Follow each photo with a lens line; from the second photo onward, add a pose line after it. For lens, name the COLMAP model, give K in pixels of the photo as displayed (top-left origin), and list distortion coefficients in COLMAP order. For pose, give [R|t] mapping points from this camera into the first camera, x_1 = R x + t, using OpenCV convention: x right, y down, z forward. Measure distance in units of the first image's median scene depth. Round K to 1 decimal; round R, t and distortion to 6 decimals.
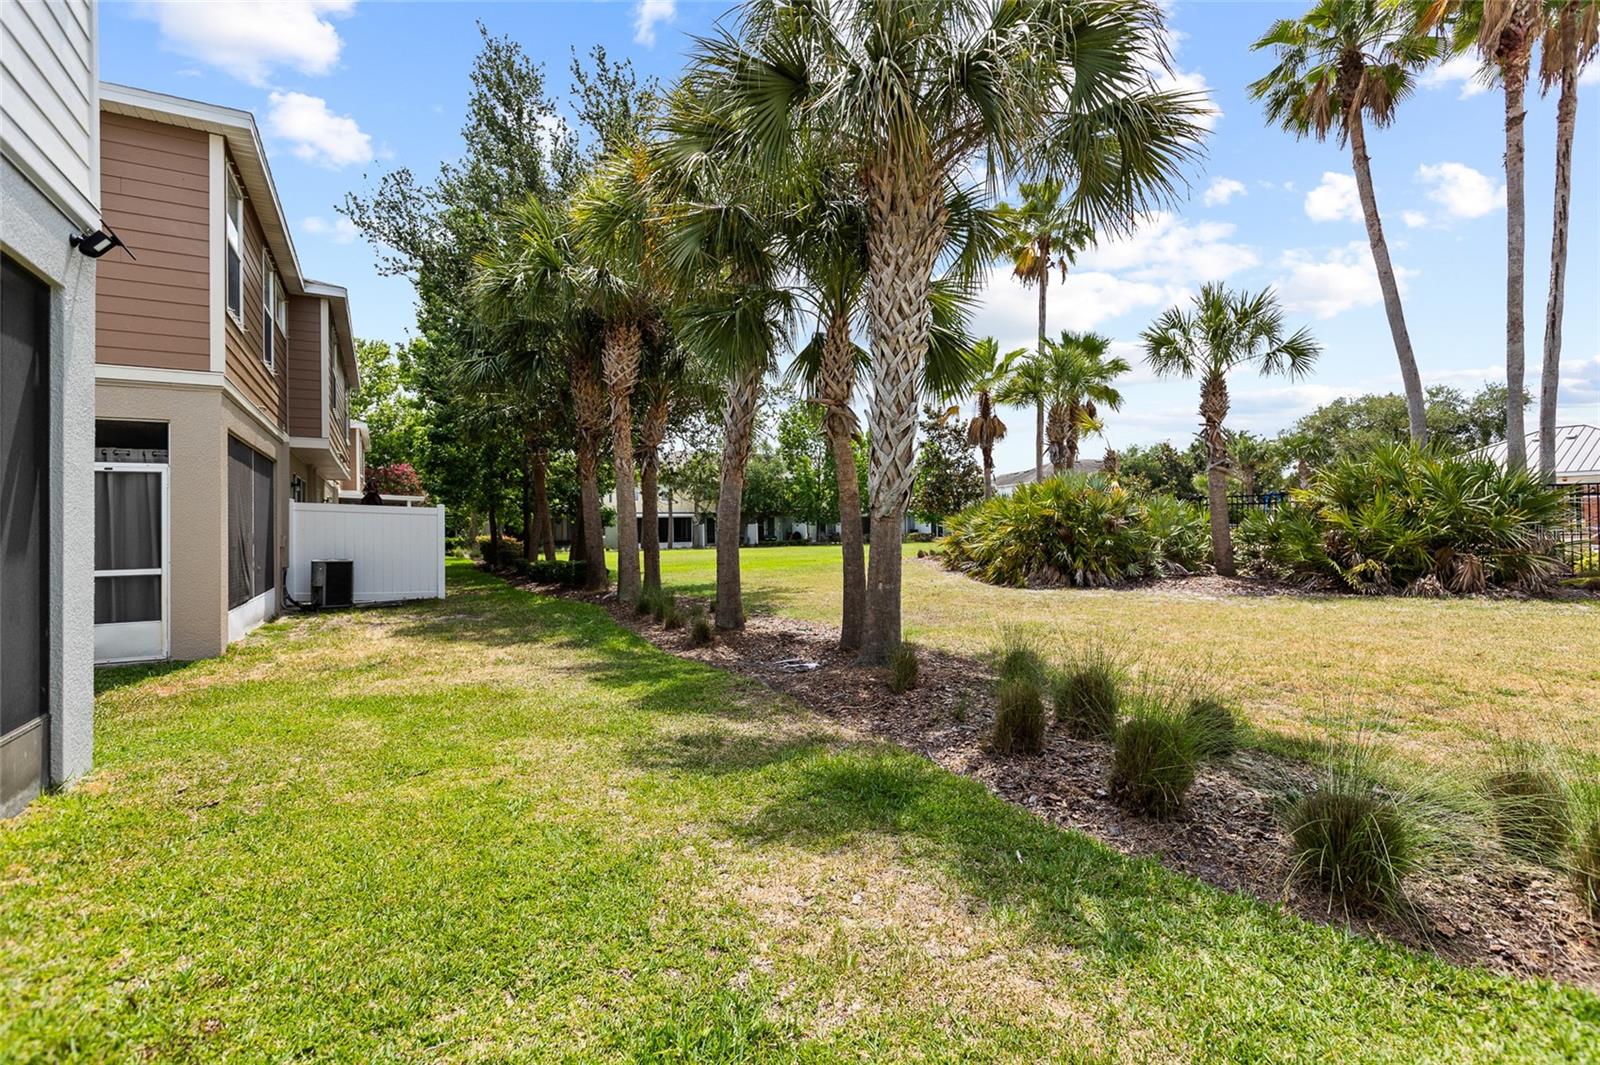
lens RADIAL K [[731.7, 0, 799.8], [0, 731.7, 524.7], [0, 0, 1]] dist [0.000428, -0.000273]
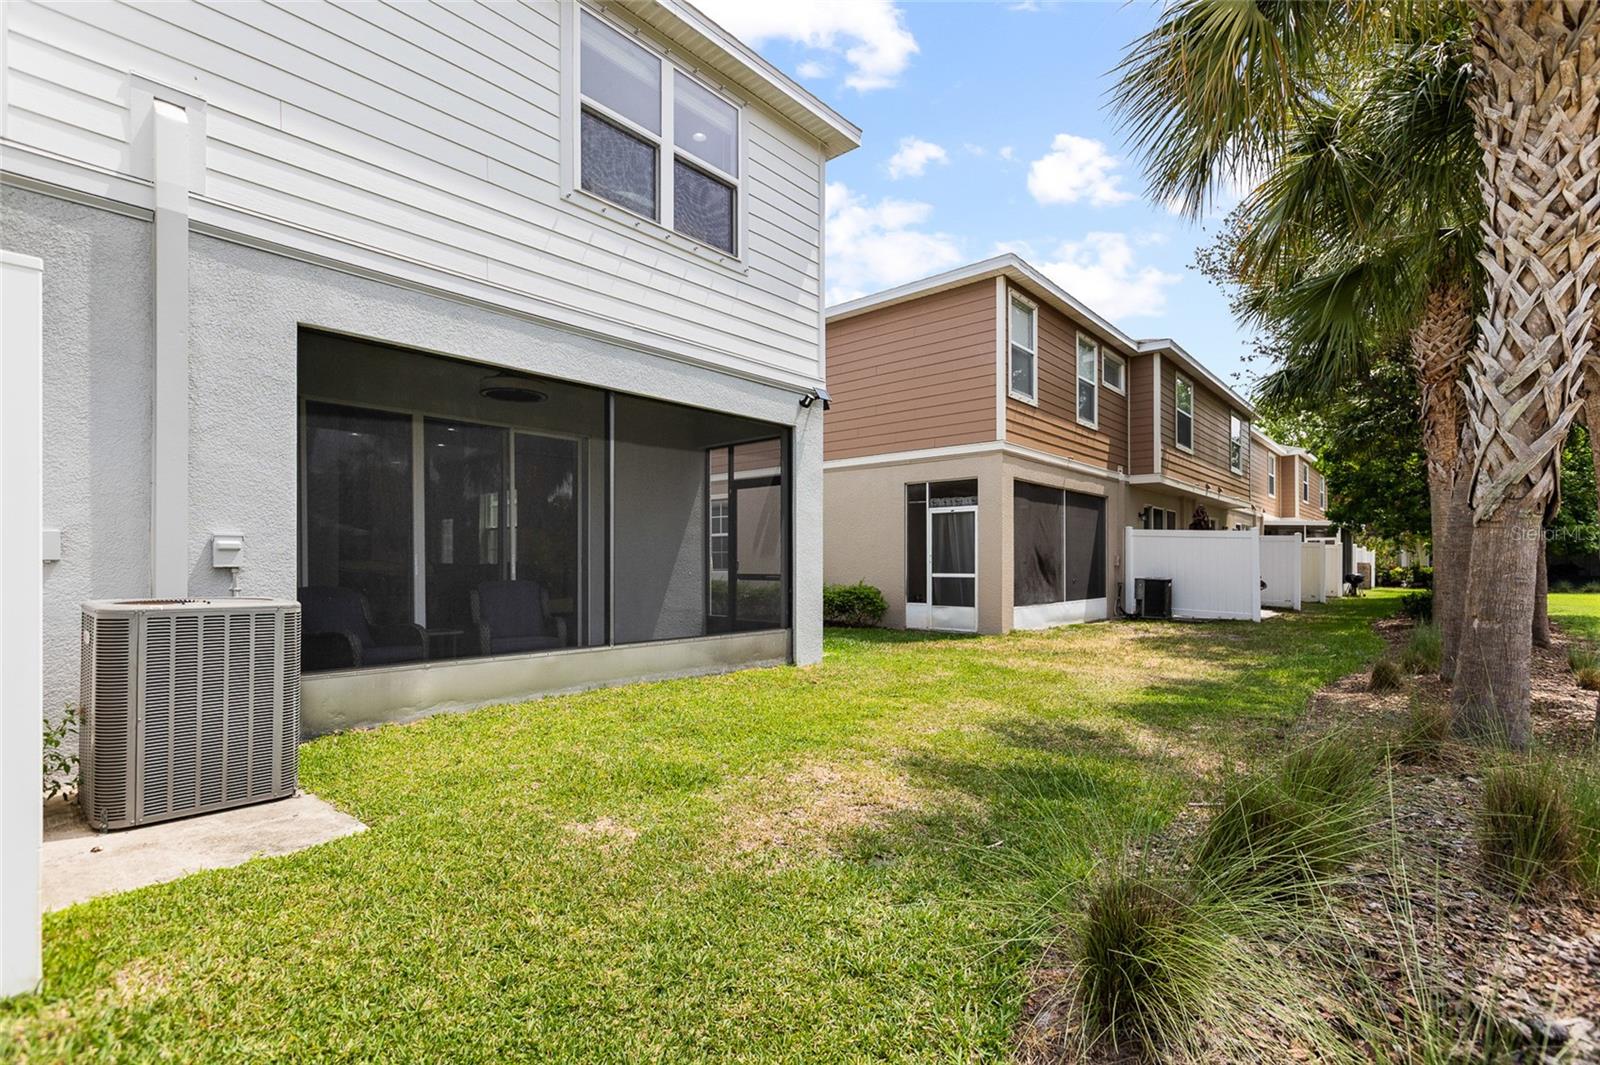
lens RADIAL K [[731.7, 0, 799.8], [0, 731.7, 524.7], [0, 0, 1]] dist [0.000428, -0.000273]
pose [[0.317248, -0.038123, -0.947576, 0.274501], [-0.003896, 0.999131, -0.041502, 0.013391], [0.948335, 0.016858, 0.316823, 0.097242]]
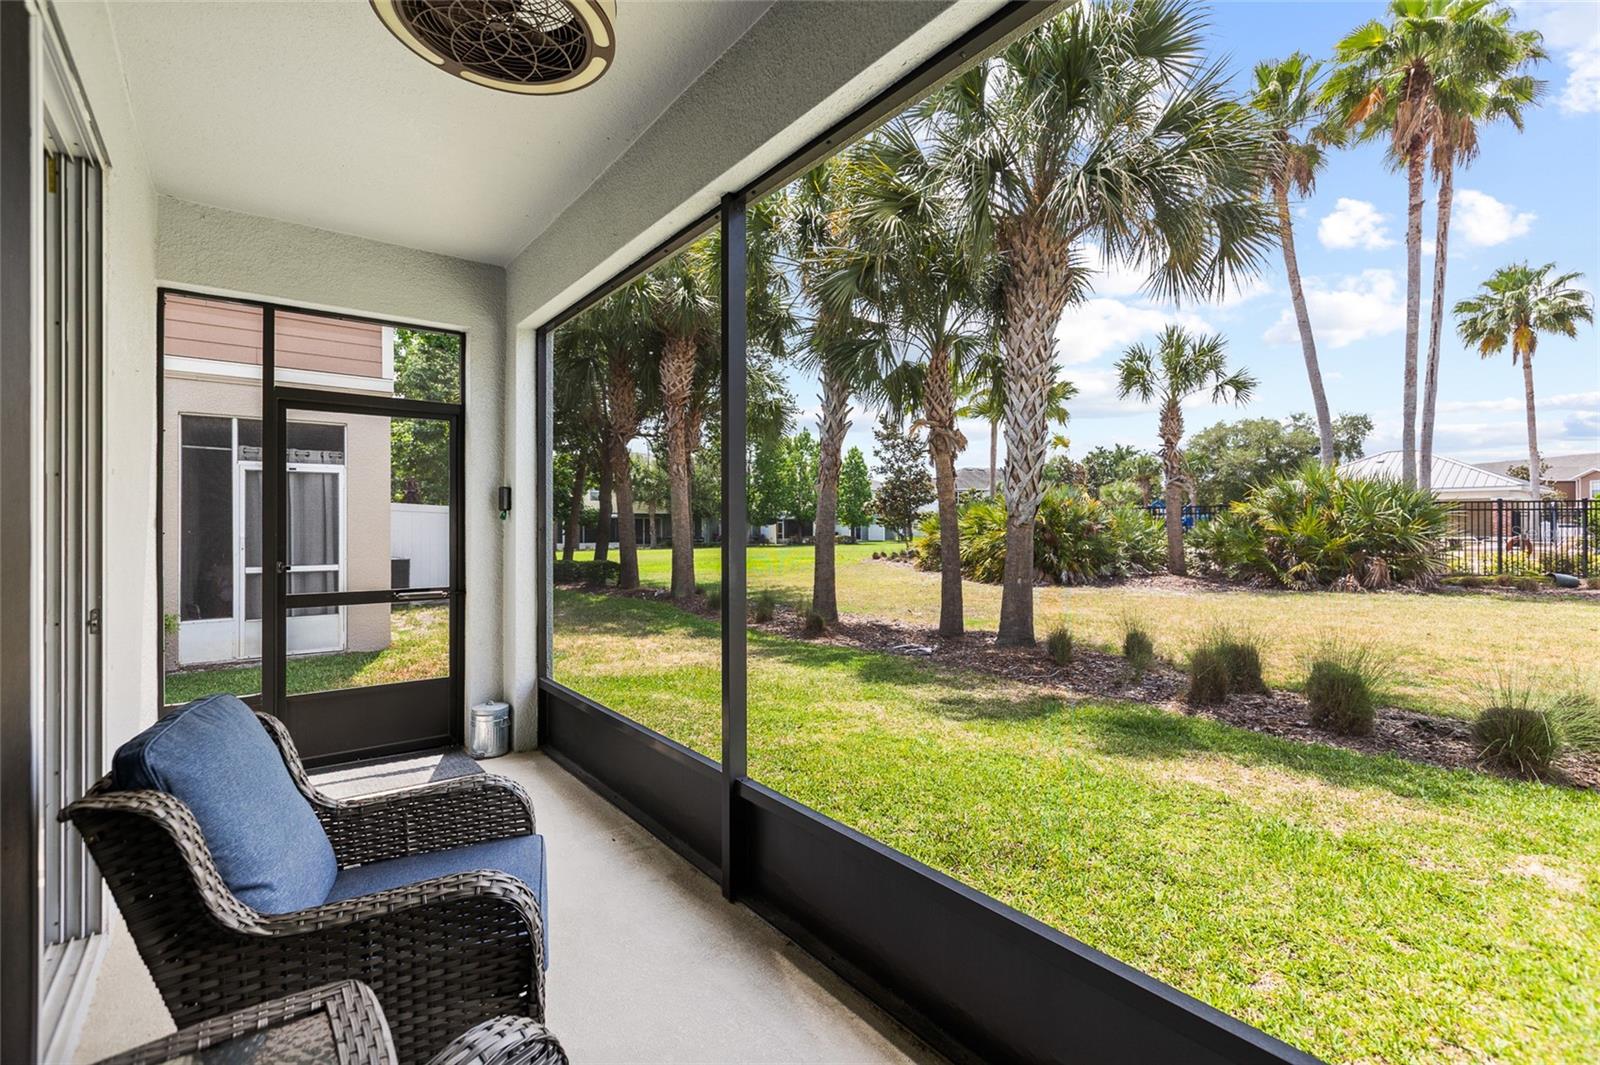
lens RADIAL K [[722.1, 0, 800.0], [0, 722.1, 532.5], [0, 0, 1]] dist [0.001843, 0.000404]
pose [[0.990399, 0.009575, 0.137906, -0.211314], [-0.010724, 0.999914, 0.007595, -0.000815], [-0.137822, -0.009001, 0.990416, -0.070157]]
